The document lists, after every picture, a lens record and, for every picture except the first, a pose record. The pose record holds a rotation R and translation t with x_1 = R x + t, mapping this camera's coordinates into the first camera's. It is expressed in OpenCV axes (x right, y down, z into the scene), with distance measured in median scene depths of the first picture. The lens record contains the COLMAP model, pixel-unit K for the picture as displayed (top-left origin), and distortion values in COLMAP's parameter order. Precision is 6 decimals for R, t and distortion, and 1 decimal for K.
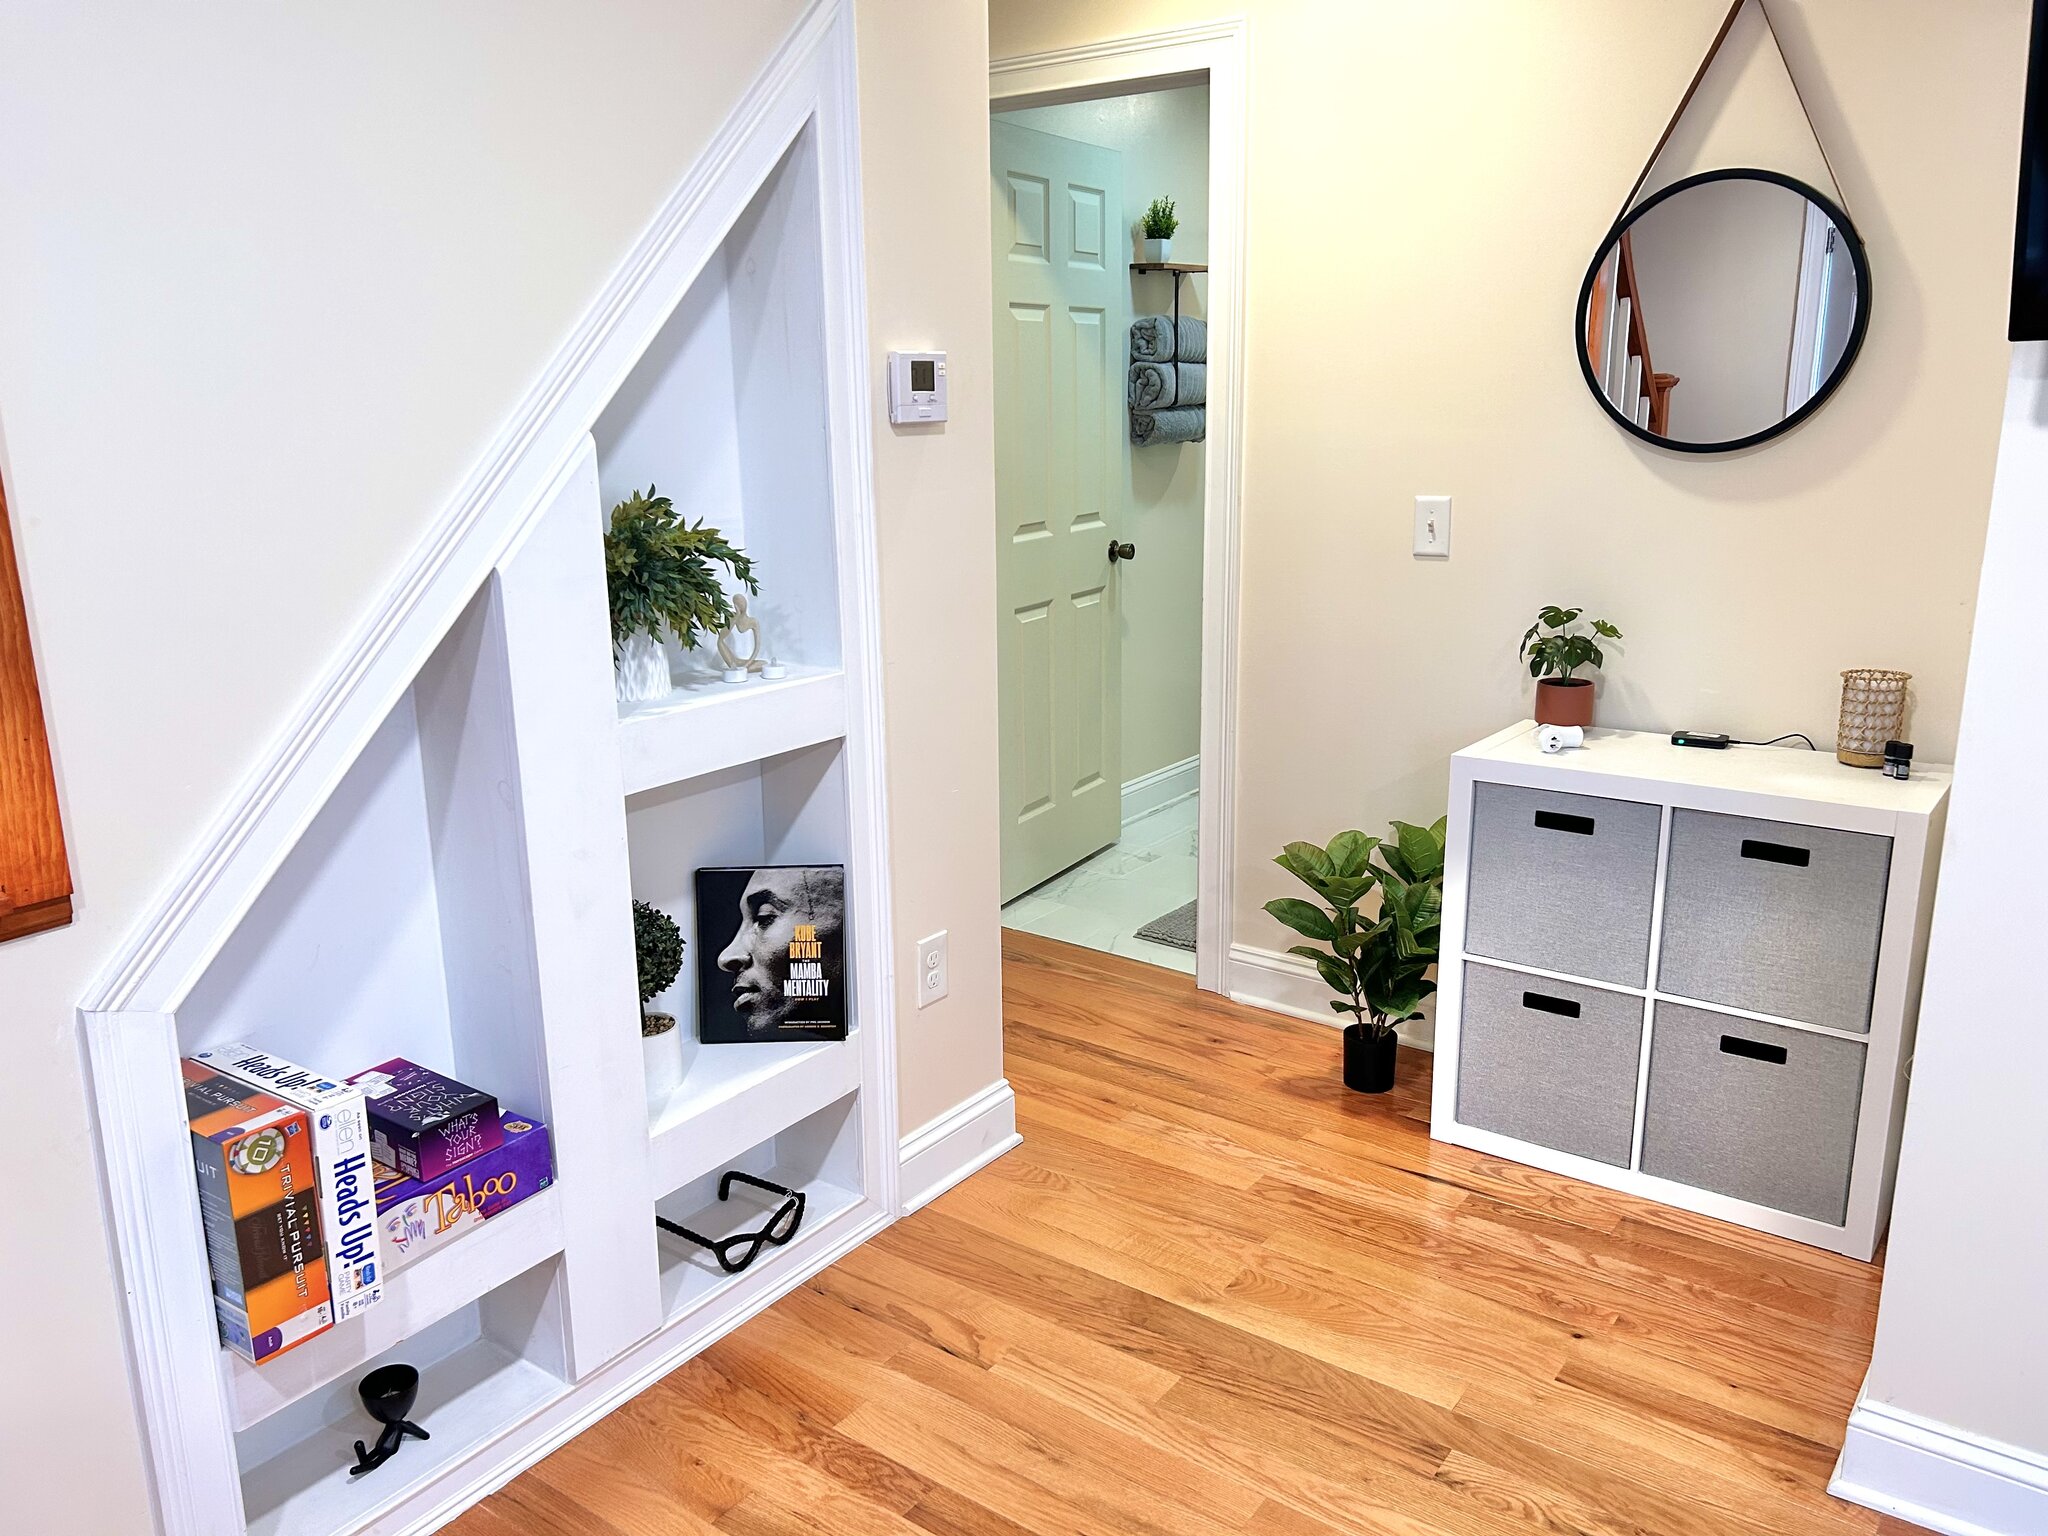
lens RADIAL K [[1559.0, 0, 1035.8], [0, 1559.0, 774.8], [0, 0, 1]] dist [0.066274, -0.061427]
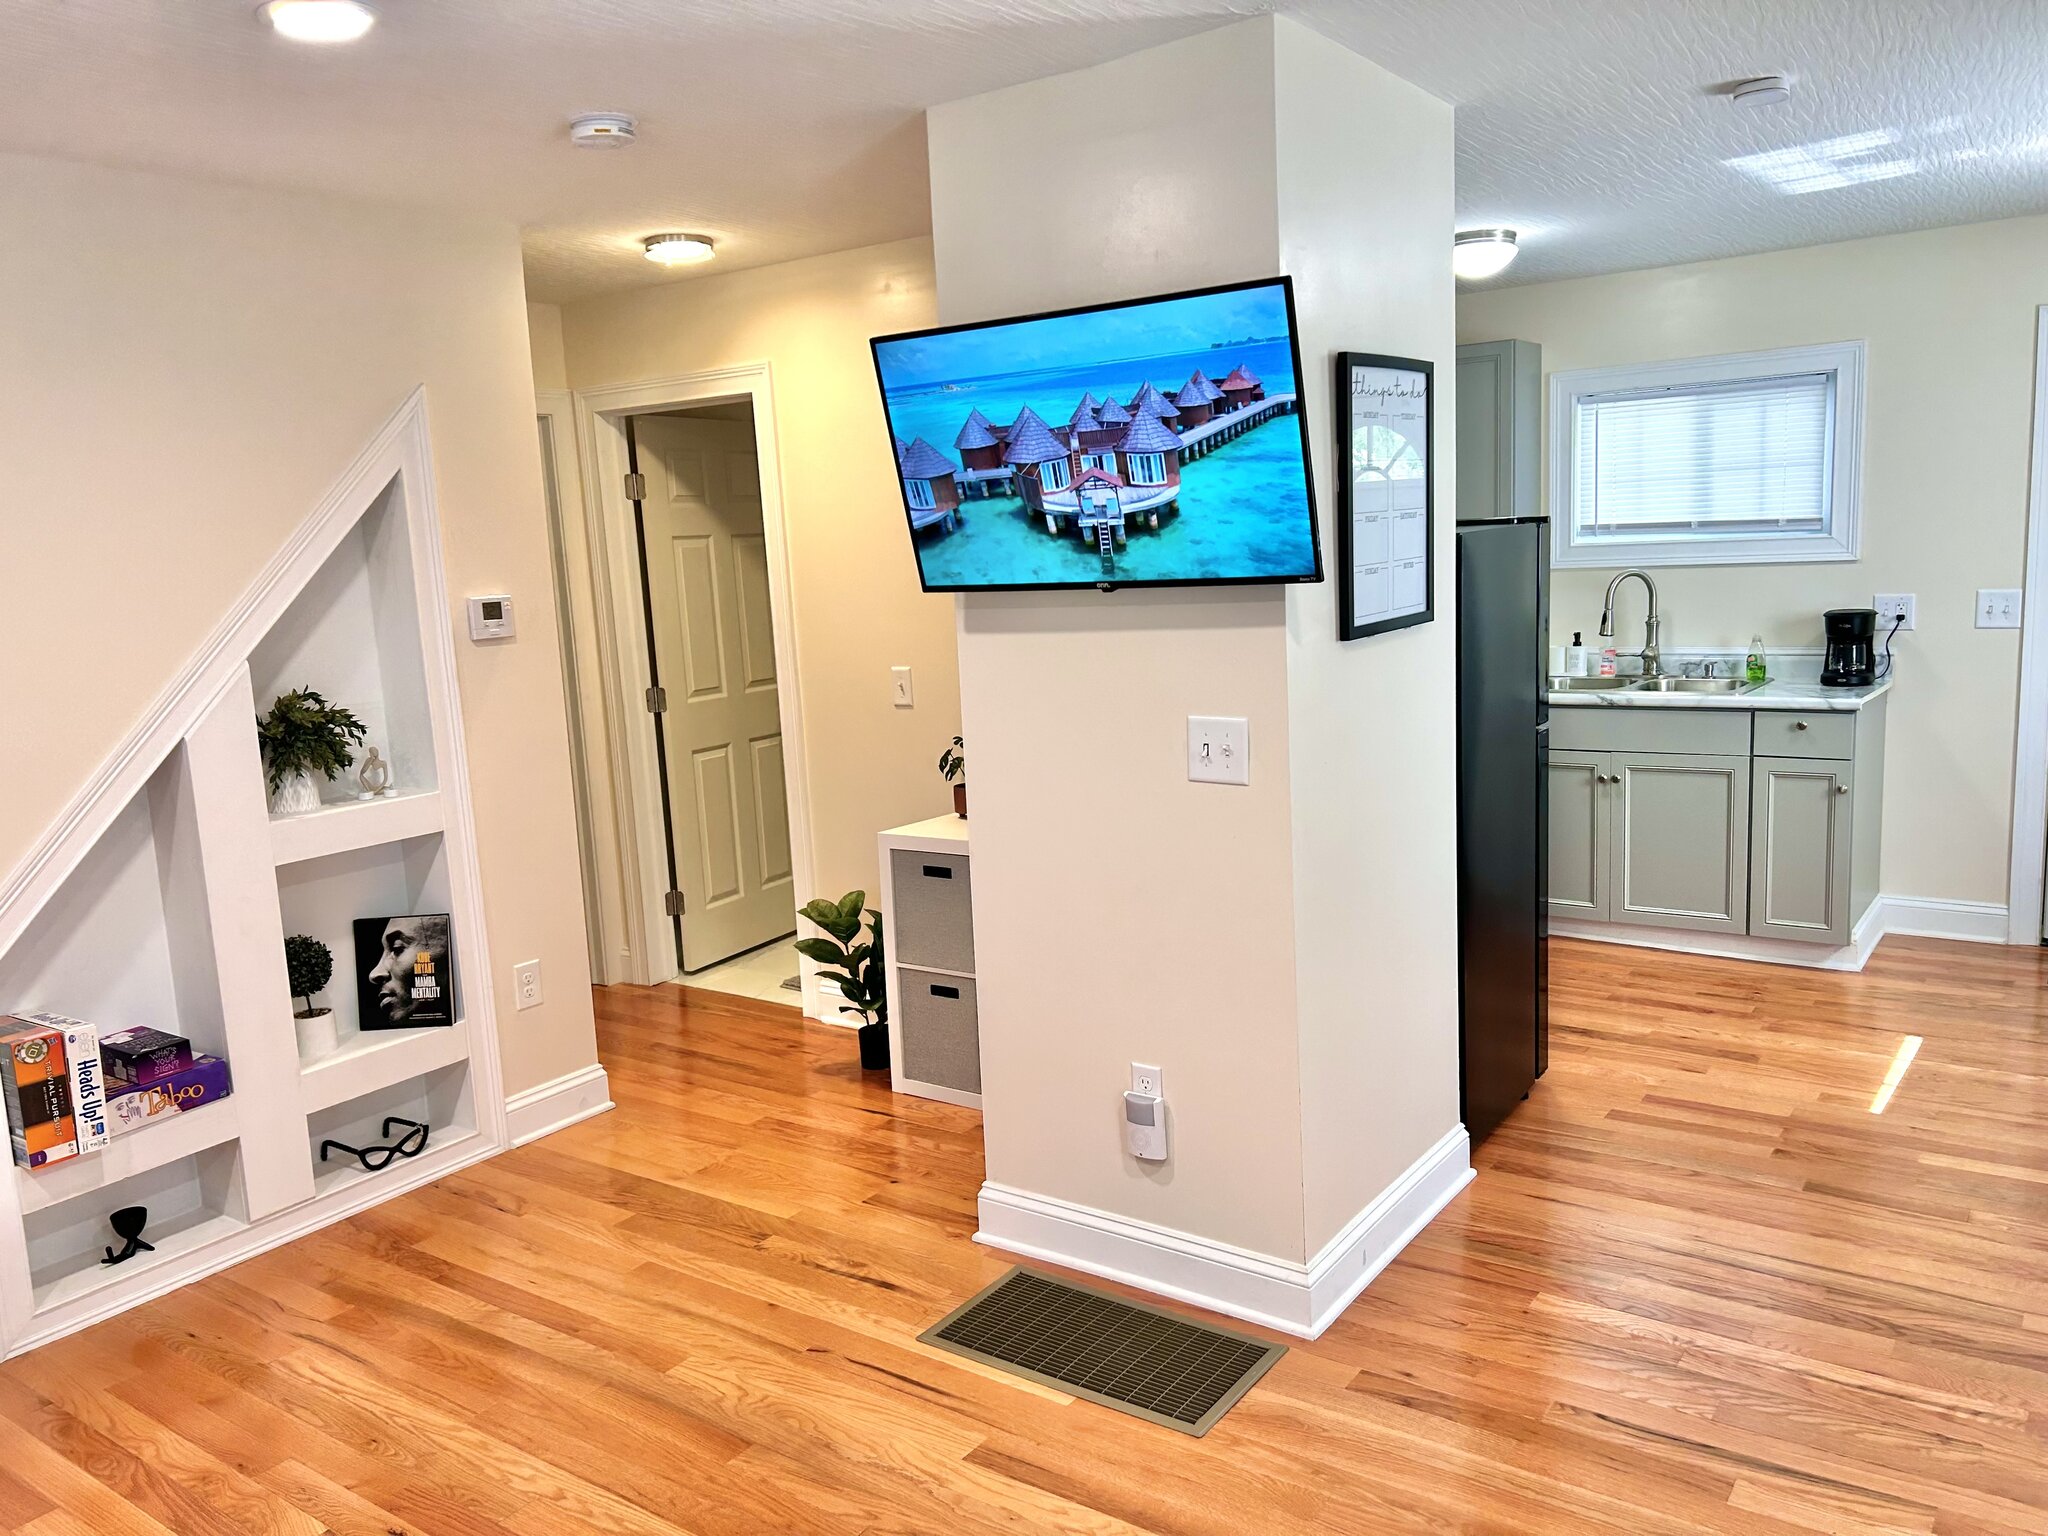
lens RADIAL K [[1559.0, 0, 1038.3], [0, 1559.0, 777.0], [0, 0, 1]] dist [0.066274, -0.061427]
pose [[0.999222, -0.039430, 0.000891, 0.480034], [0.039348, 0.995085, -0.090871, 0.088395], [0.002696, 0.090835, 0.995862, -0.606930]]
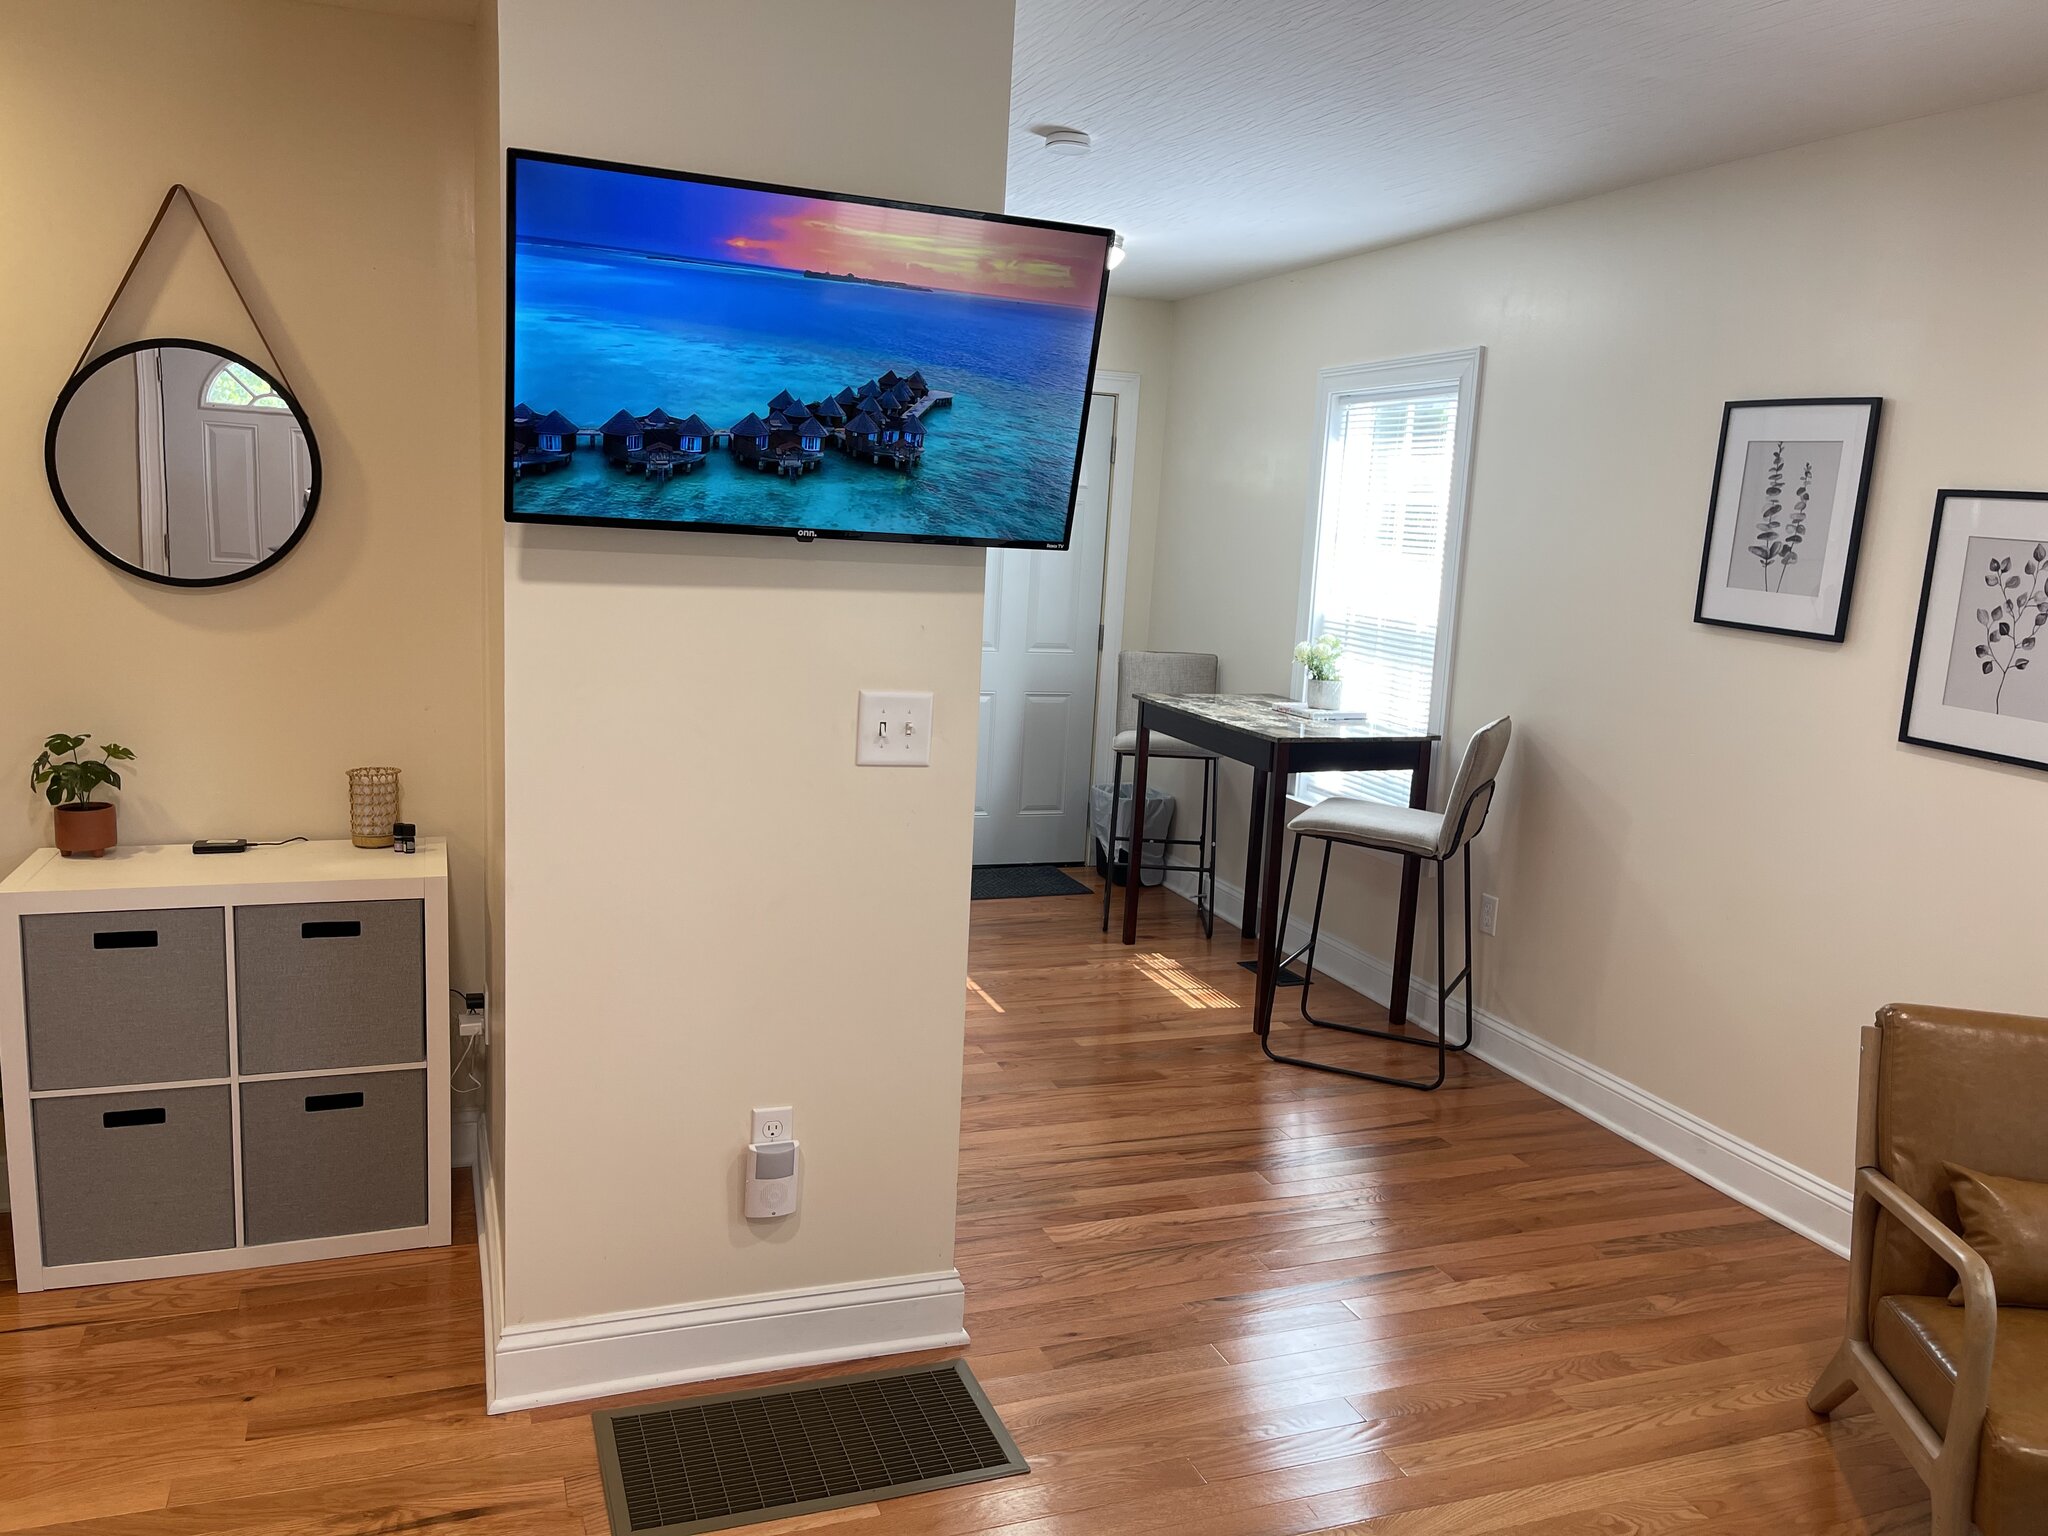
lens RADIAL K [[1544.2, 0, 1035.0], [0, 1544.2, 788.8], [0, 0, 1]] dist [0.027451, -0.021220]
pose [[0.542119, -0.104718, 0.833751, -0.199734], [0.147667, 0.988636, 0.028156, -0.009247], [-0.827225, 0.107854, 0.551422, -0.079551]]
